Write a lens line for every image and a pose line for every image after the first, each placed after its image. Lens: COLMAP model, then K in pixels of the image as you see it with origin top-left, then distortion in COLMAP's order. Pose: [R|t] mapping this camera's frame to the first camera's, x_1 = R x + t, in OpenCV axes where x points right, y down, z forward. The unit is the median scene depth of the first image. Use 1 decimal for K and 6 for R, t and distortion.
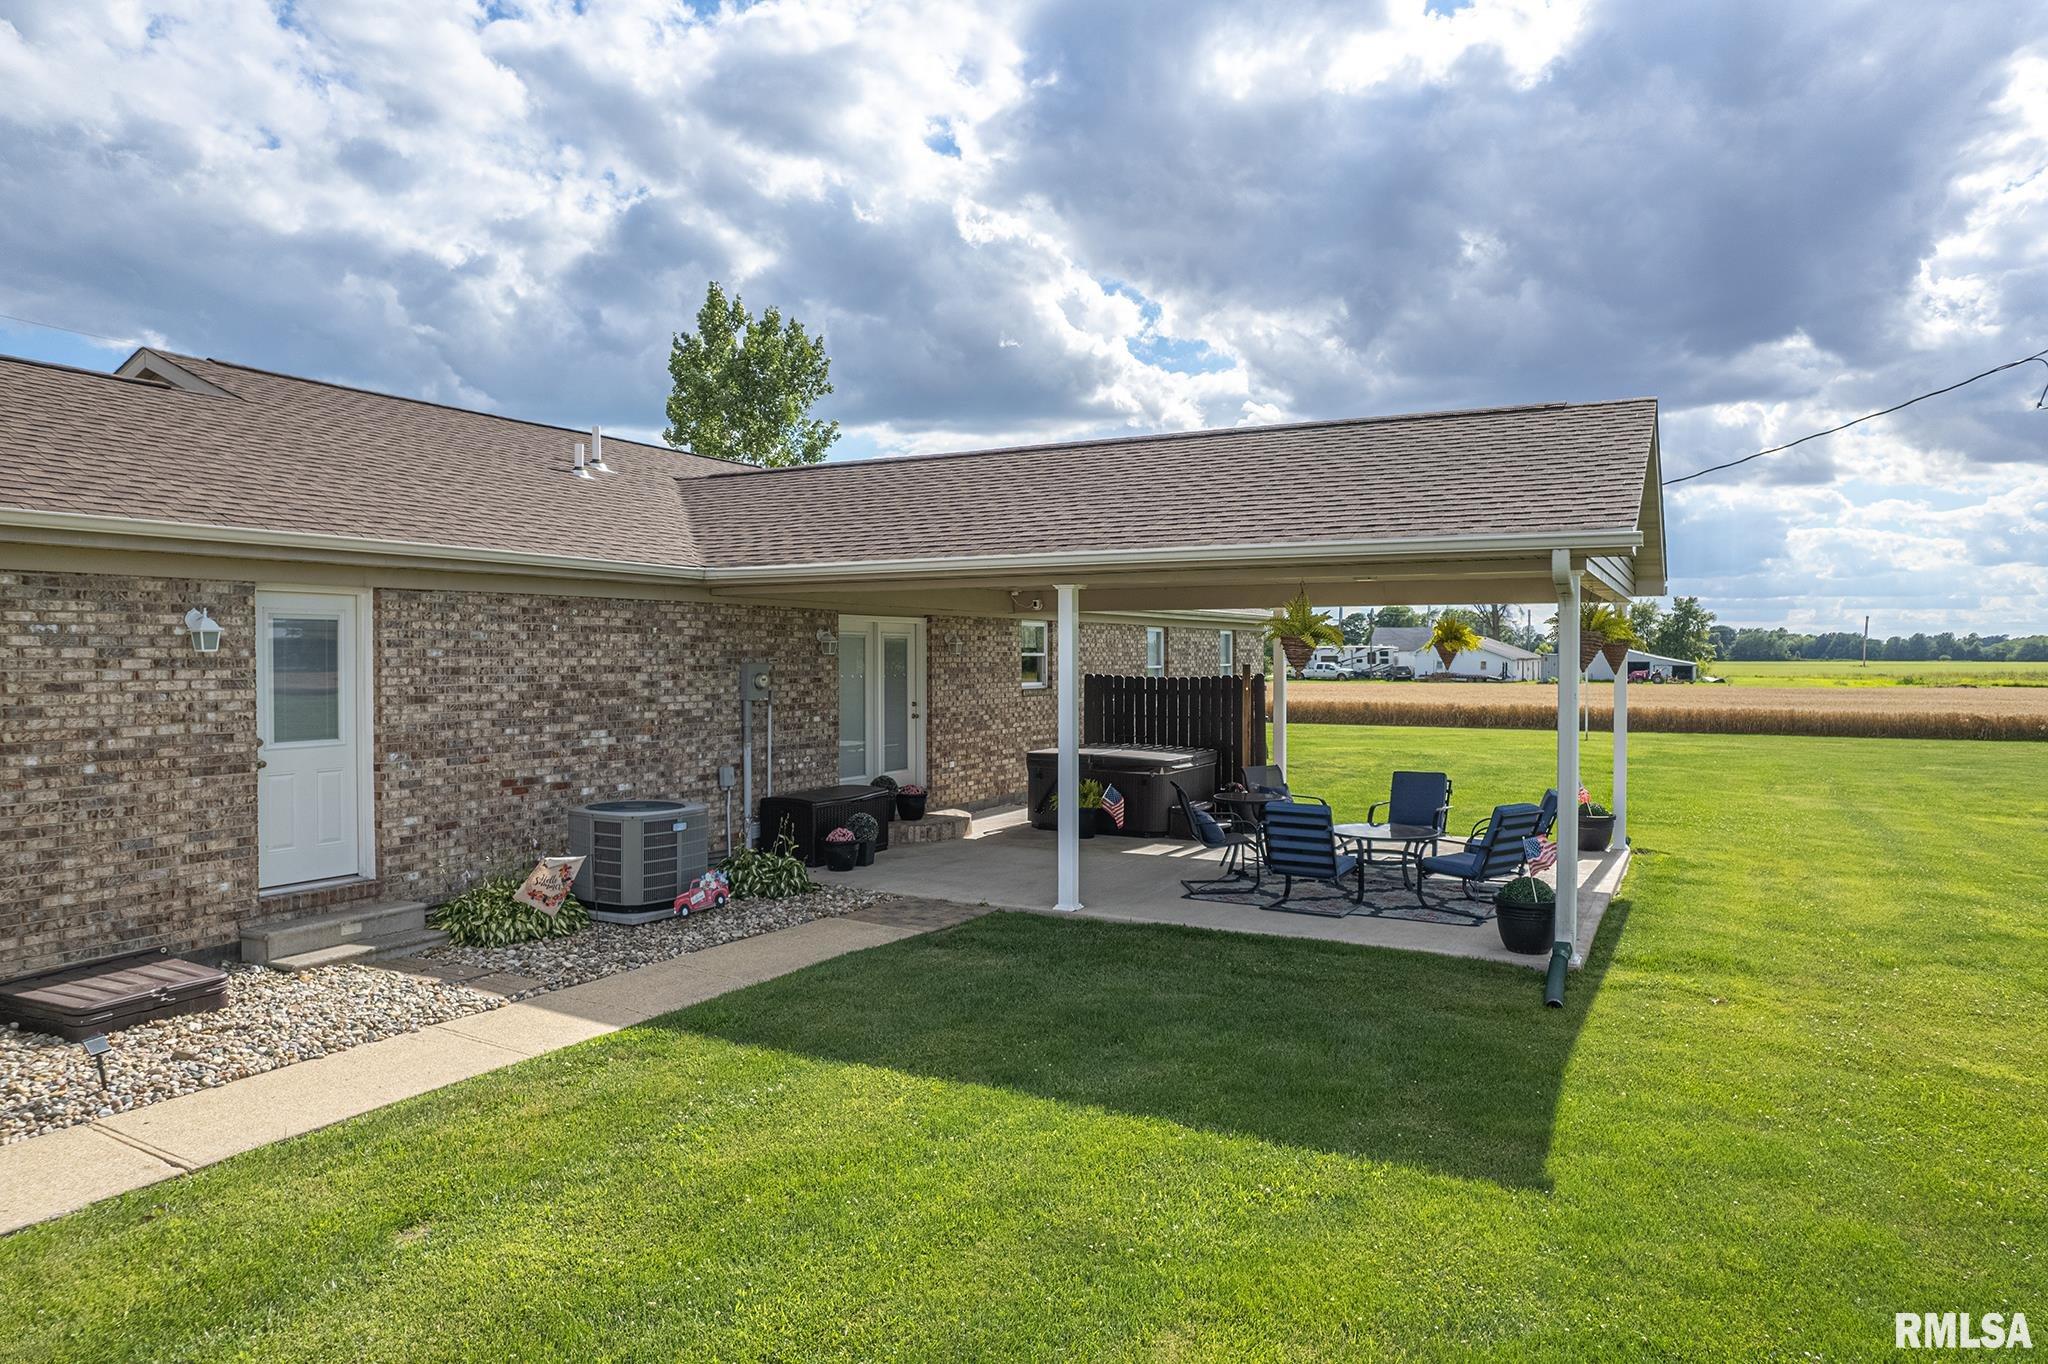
lens RADIAL K [[1310.6, 0, 1024.0], [0, 1310.6, 682.0], [0, 0, 1]] dist [-0.074486, 0.060068]
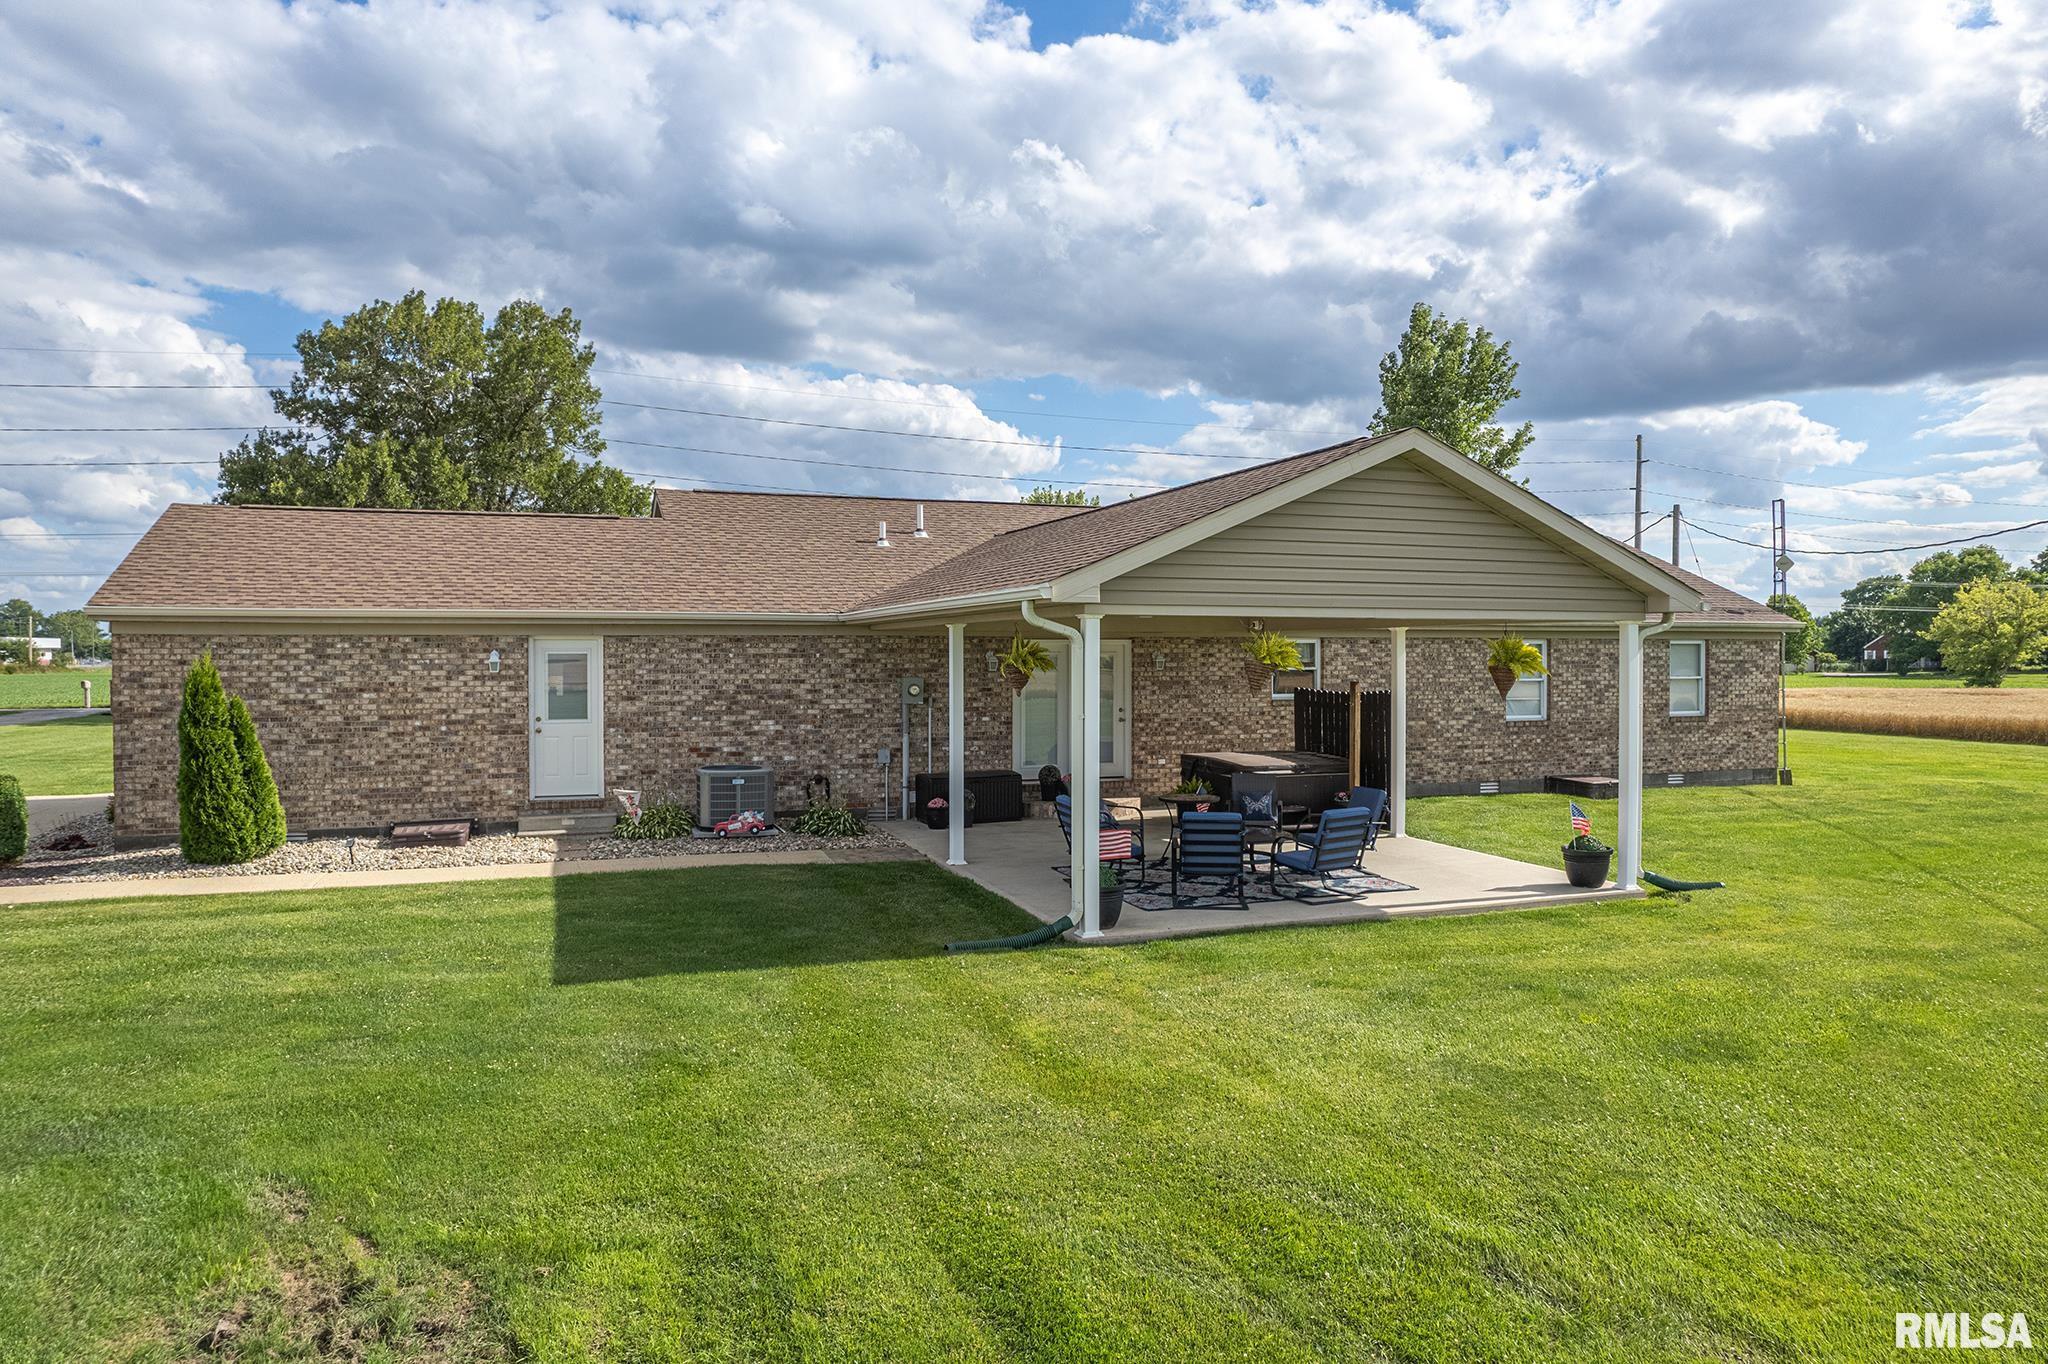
lens RADIAL K [[1310.6, 0, 1024.0], [0, 1310.6, 682.0], [0, 0, 1]] dist [-0.074486, 0.060068]
pose [[0.750944, 0.016241, -0.660167, 0.936173], [-0.014060, 0.999864, 0.008605, -0.026686], [0.660217, 0.002820, 0.751070, 0.024393]]
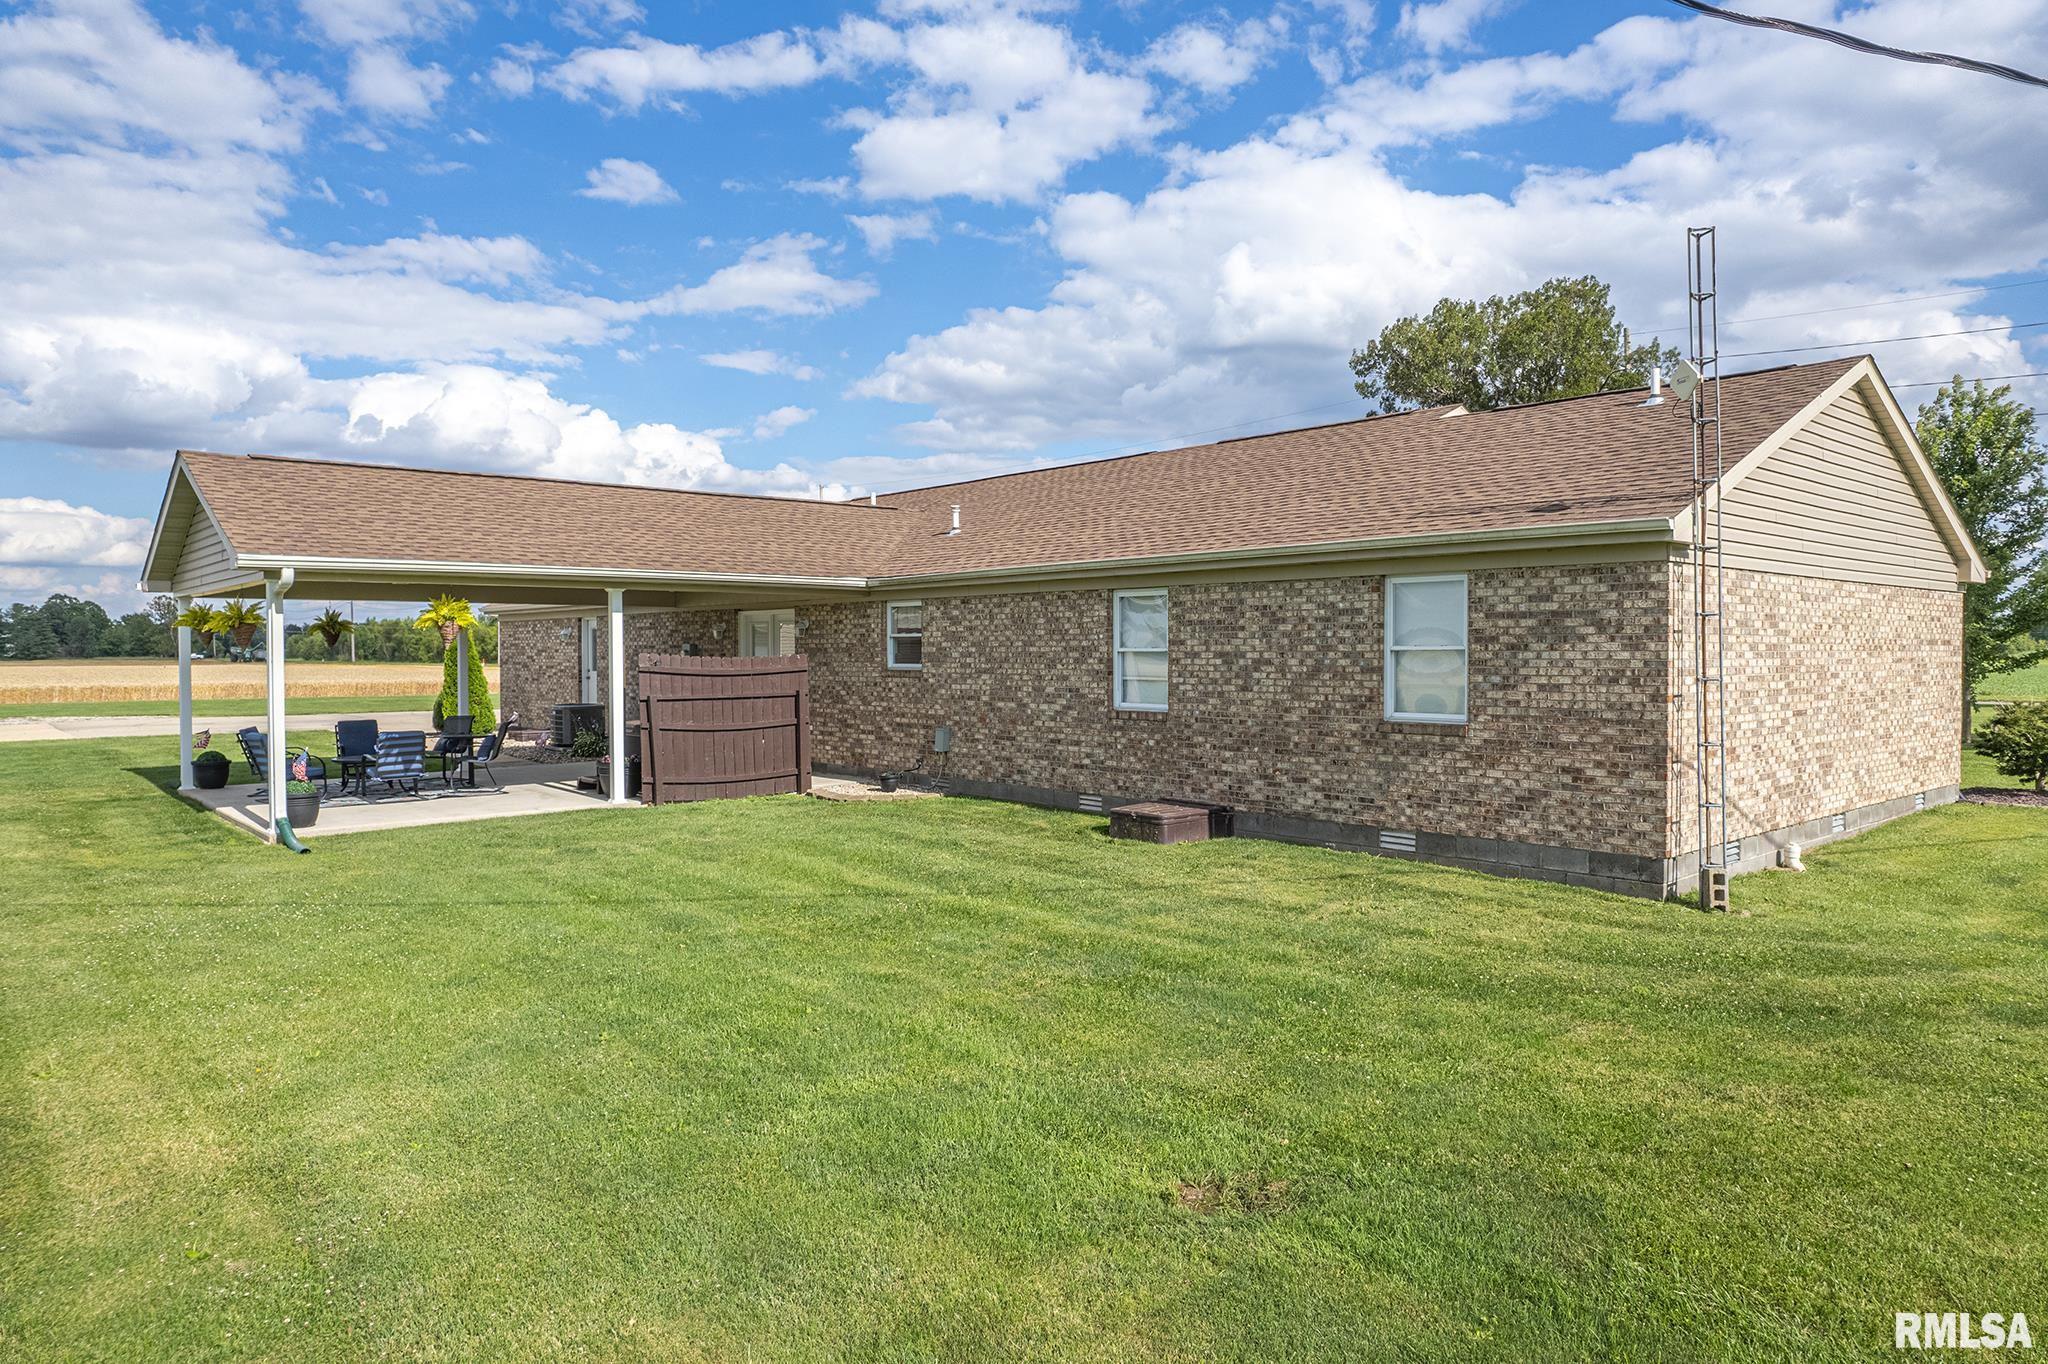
lens RADIAL K [[1310.6, 0, 1024.0], [0, 1310.6, 682.0], [0, 0, 1]] dist [-0.074486, 0.060068]
pose [[-0.338245, 0.023962, -0.940753, 1.489576], [-0.017416, 0.999345, 0.031716, -0.031164], [0.940897, 0.027112, -0.337606, 2.336319]]
